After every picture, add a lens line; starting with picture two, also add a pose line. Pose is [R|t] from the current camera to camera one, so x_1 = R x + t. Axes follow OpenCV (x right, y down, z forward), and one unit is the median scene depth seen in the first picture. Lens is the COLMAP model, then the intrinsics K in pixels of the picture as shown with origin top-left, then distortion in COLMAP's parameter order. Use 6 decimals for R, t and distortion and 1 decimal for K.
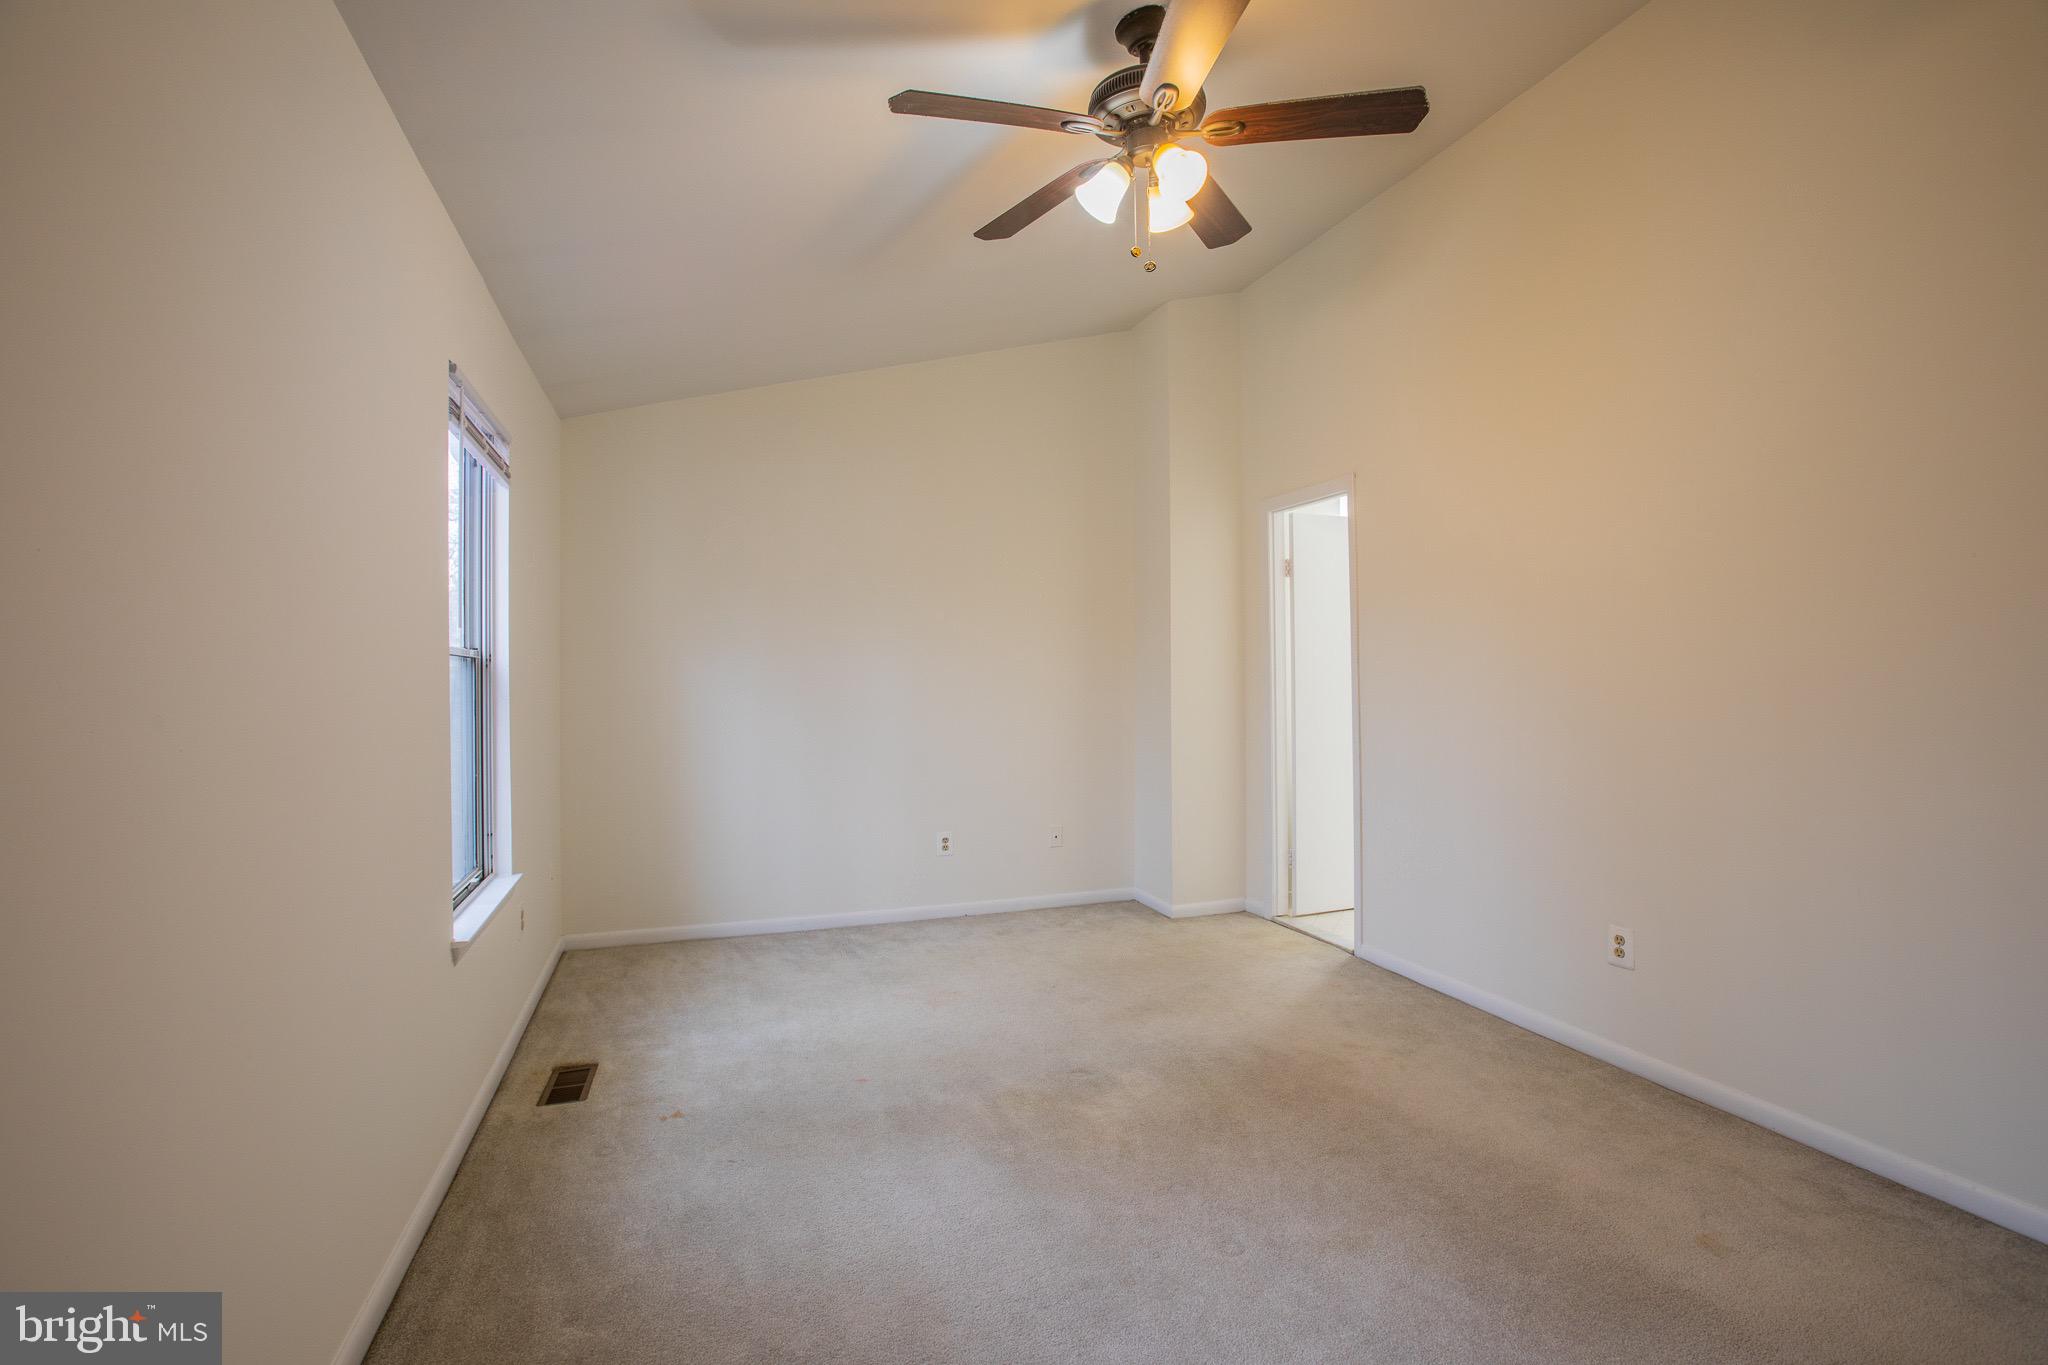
lens RADIAL K [[929.2, 0, 1018.7], [0, 929.2, 671.1], [0, 0, 1]] dist [-0.027623, 0.000180]
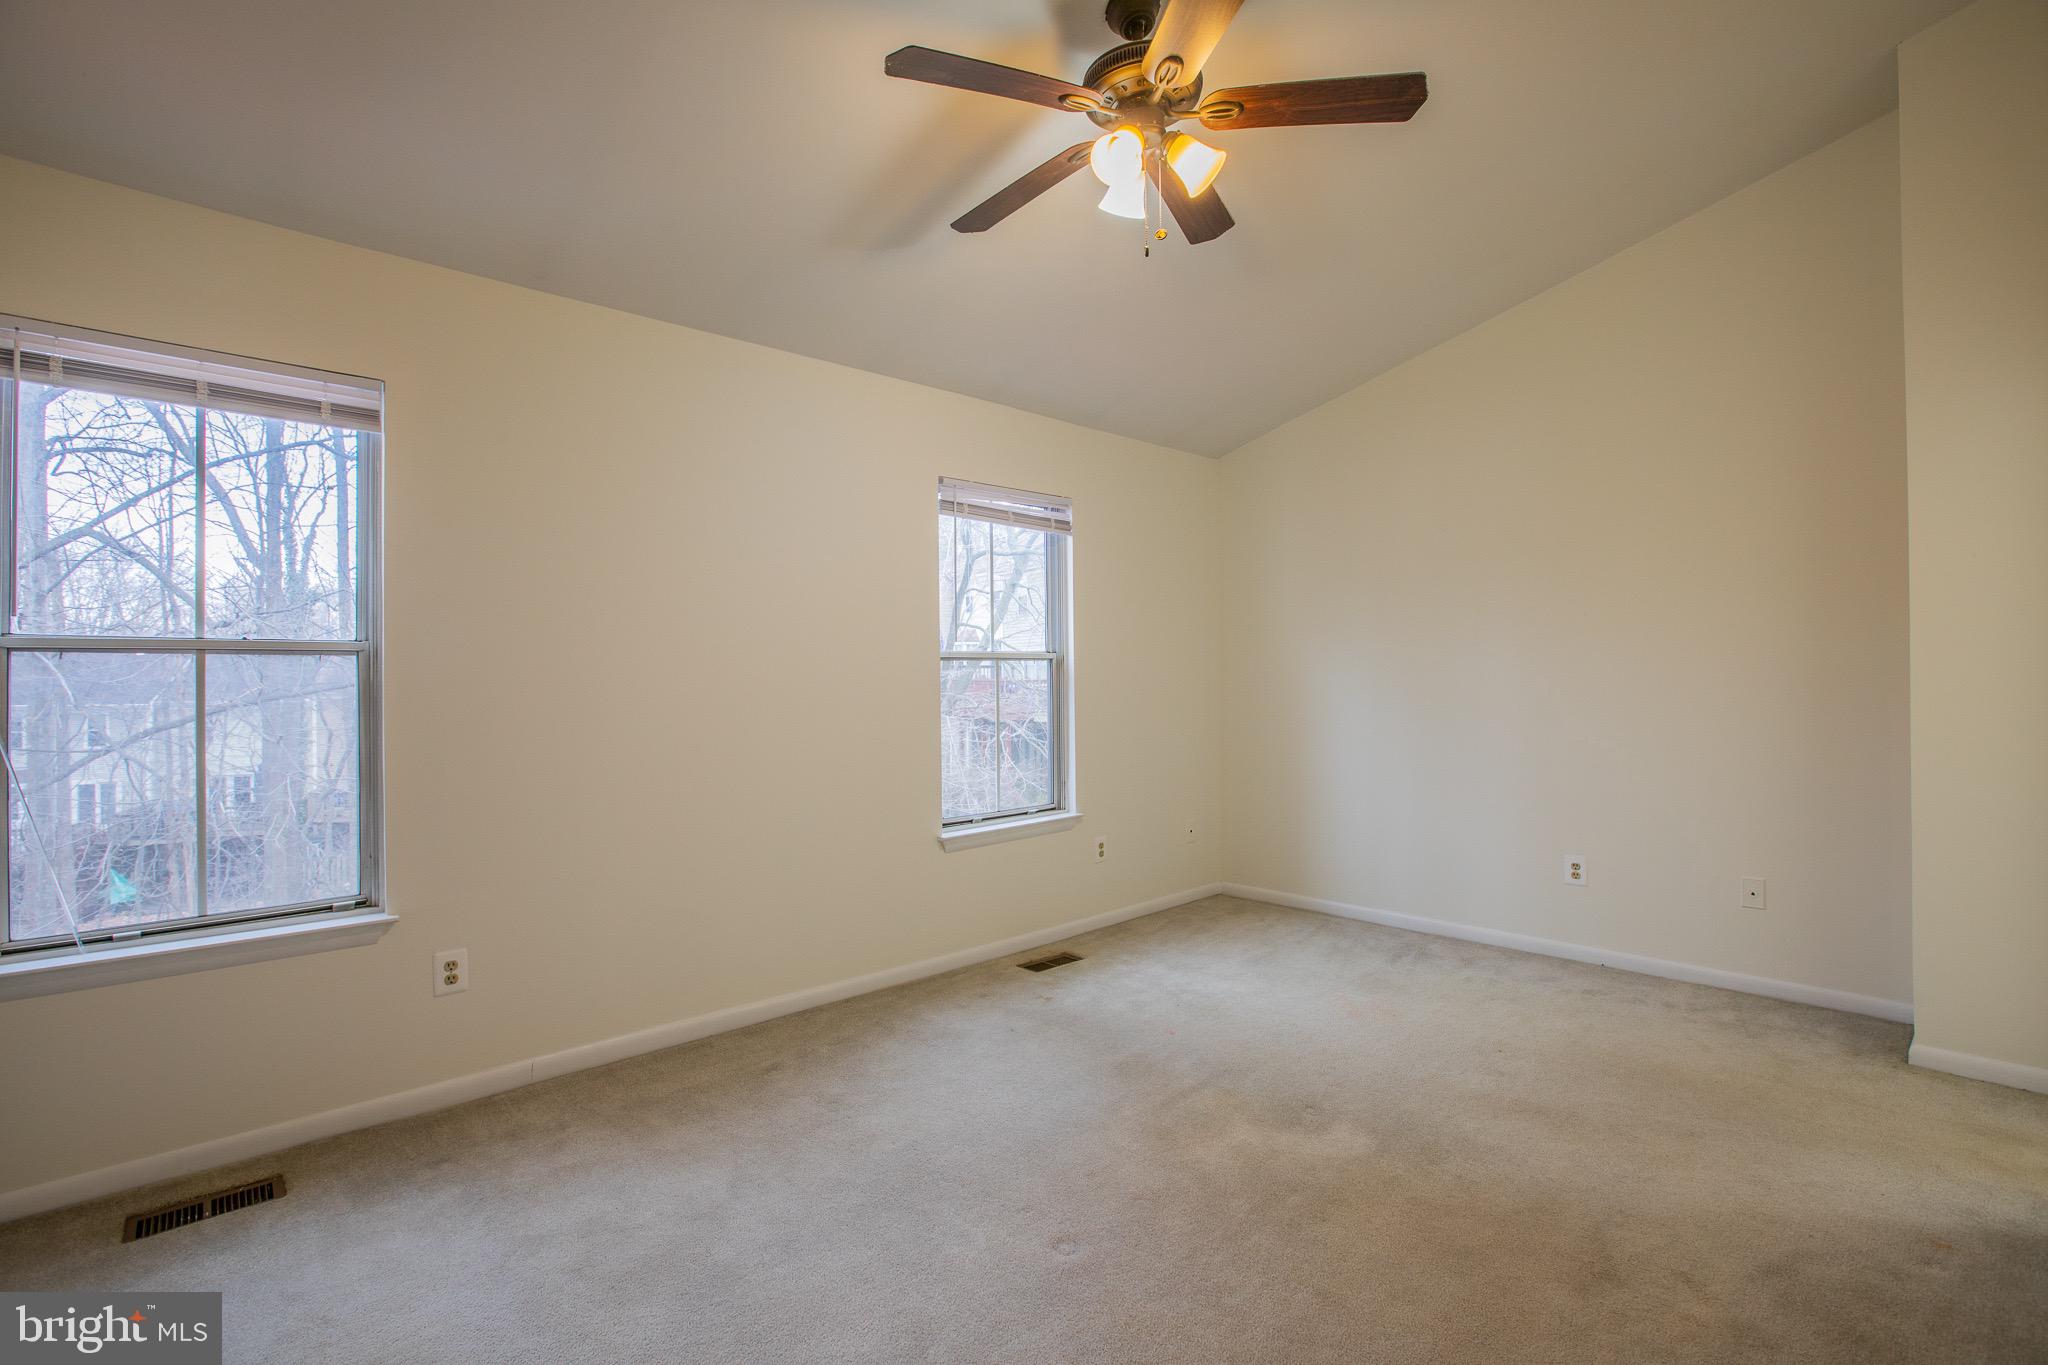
lens RADIAL K [[929.2, 0, 1018.7], [0, 929.2, 671.1], [0, 0, 1]] dist [-0.027623, 0.000180]
pose [[0.405314, -0.000855, -0.914177, 0.809297], [0.014842, 0.999874, 0.005645, -0.002037], [0.914057, -0.015856, 0.405275, 0.405422]]
